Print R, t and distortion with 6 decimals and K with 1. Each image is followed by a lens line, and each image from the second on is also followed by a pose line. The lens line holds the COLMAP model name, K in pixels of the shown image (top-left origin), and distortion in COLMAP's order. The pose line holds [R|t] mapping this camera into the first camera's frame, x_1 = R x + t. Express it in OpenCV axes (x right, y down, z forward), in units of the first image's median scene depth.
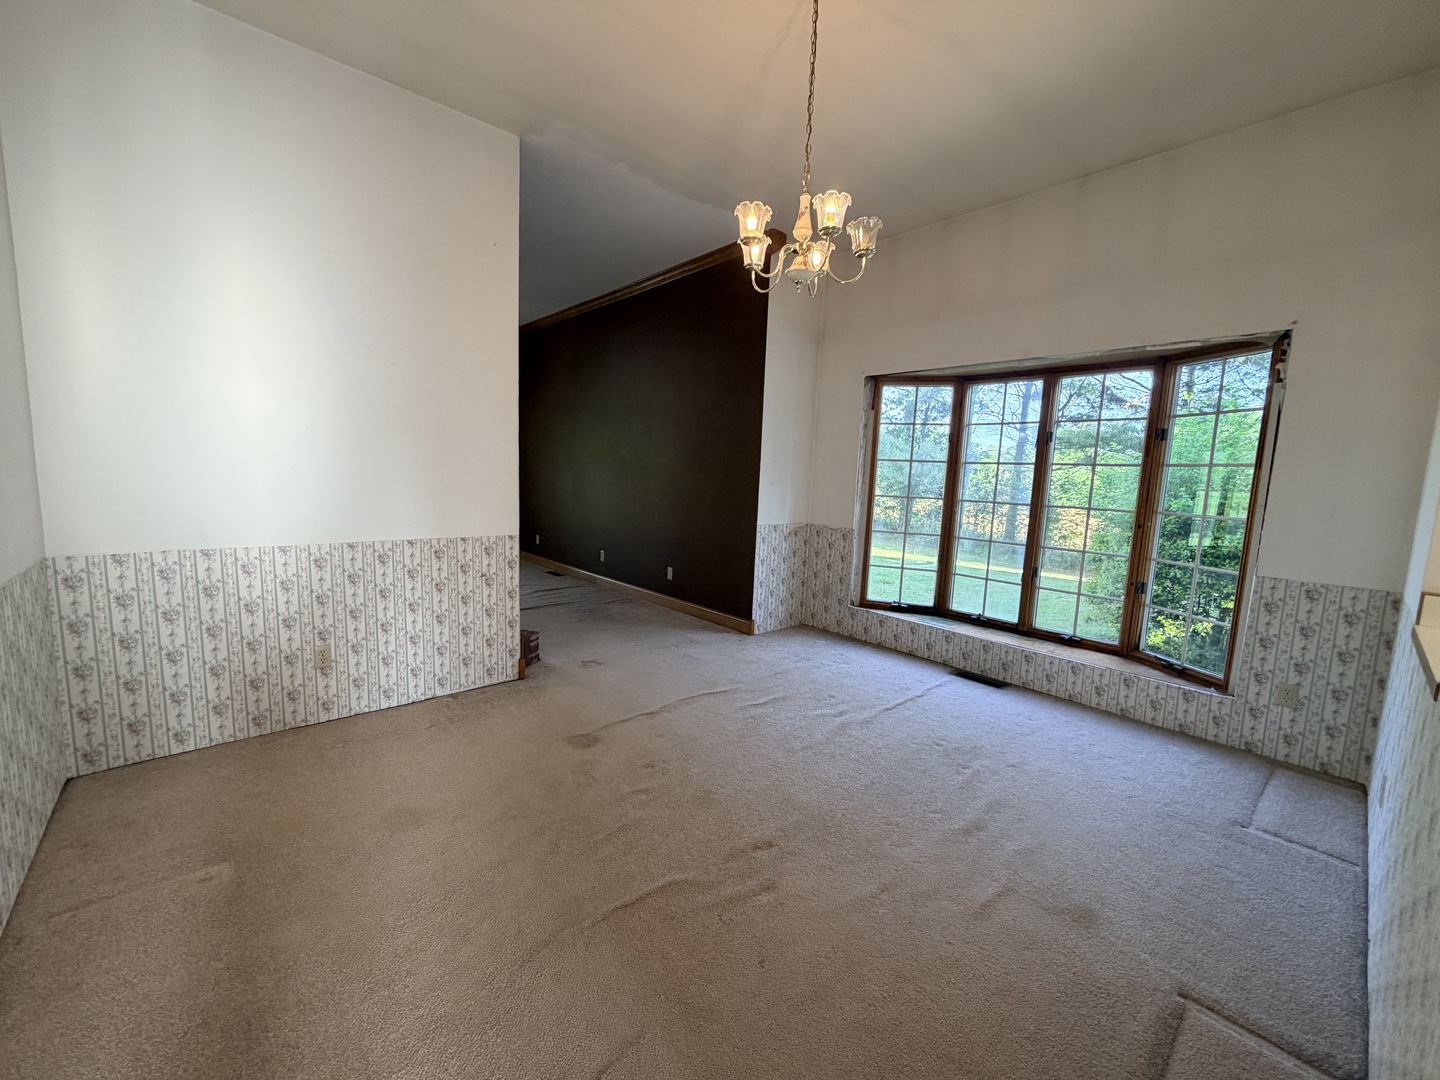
lens RADIAL K [[573.8, 0, 722.2], [0, 573.8, 541.2], [0, 0, 1]] dist [0.002771, -0.000110]
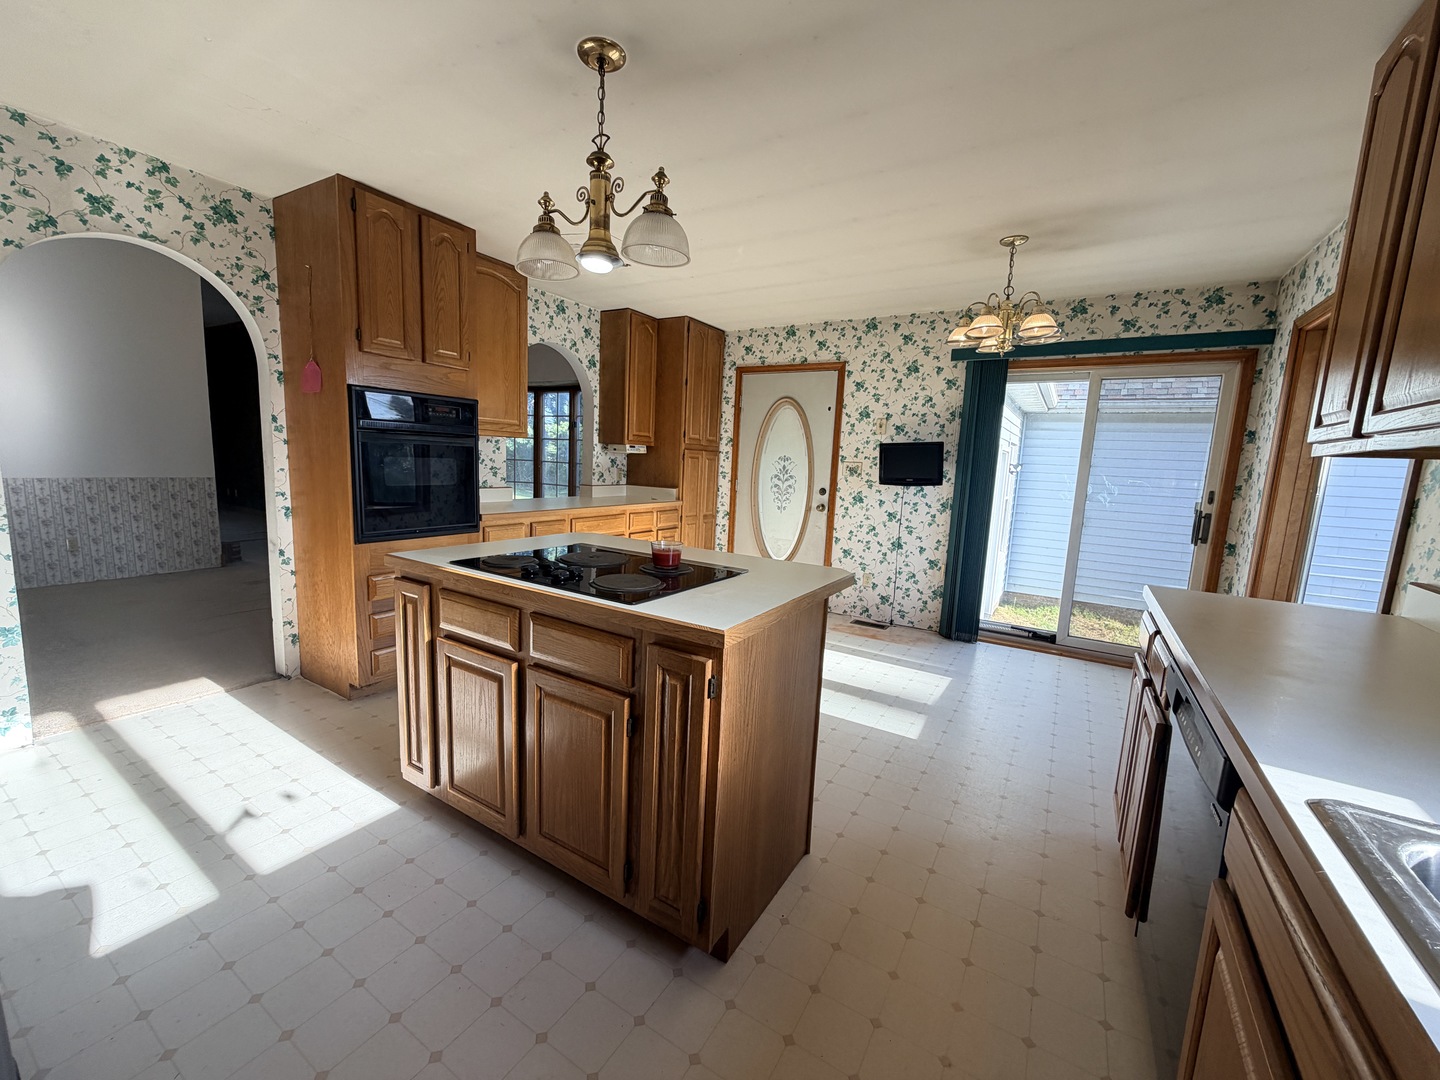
lens RADIAL K [[573.8, 0, 723.7], [0, 573.8, 541.6], [0, 0, 1]] dist [0.002771, -0.000110]
pose [[0.957083, -0.034315, 0.287775, 0.562526], [0.024258, 0.998966, 0.038444, 0.145157], [-0.288797, -0.029814, 0.956926, -1.008105]]
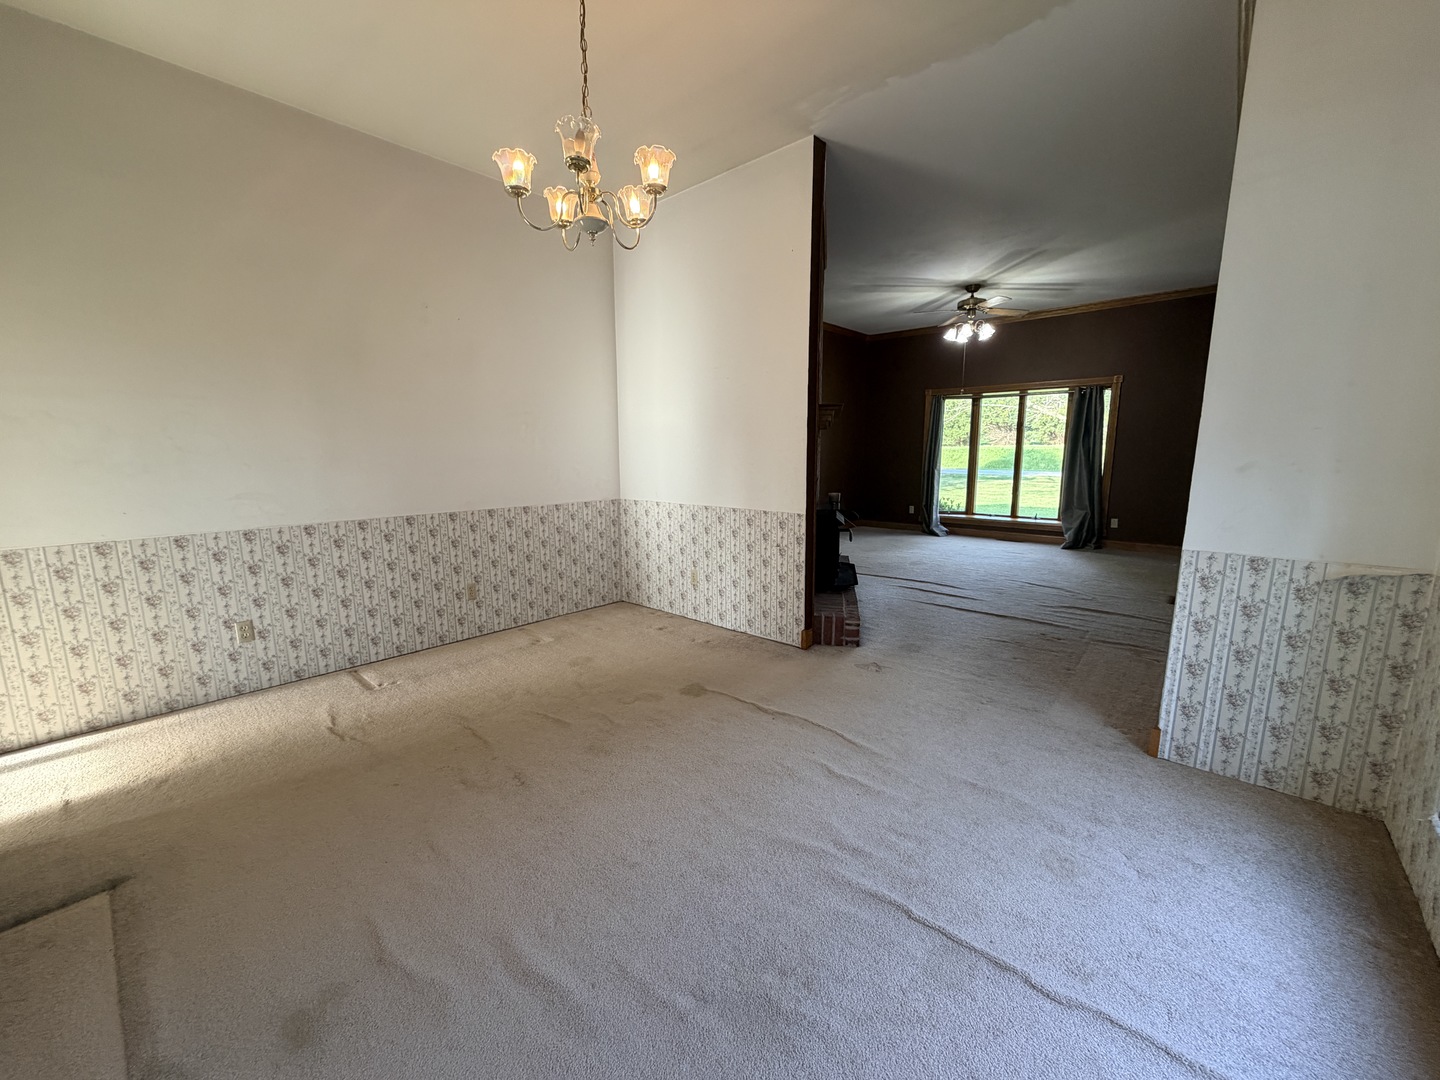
lens RADIAL K [[573.8, 0, 721.4], [0, 573.8, 539.2], [0, 0, 1]] dist [0.002771, -0.000110]
pose [[0.117335, 0.115038, -0.986407, 0.692515], [-0.114453, 0.988216, 0.101635, -0.056282], [0.986475, 0.100972, 0.129119, 0.716509]]
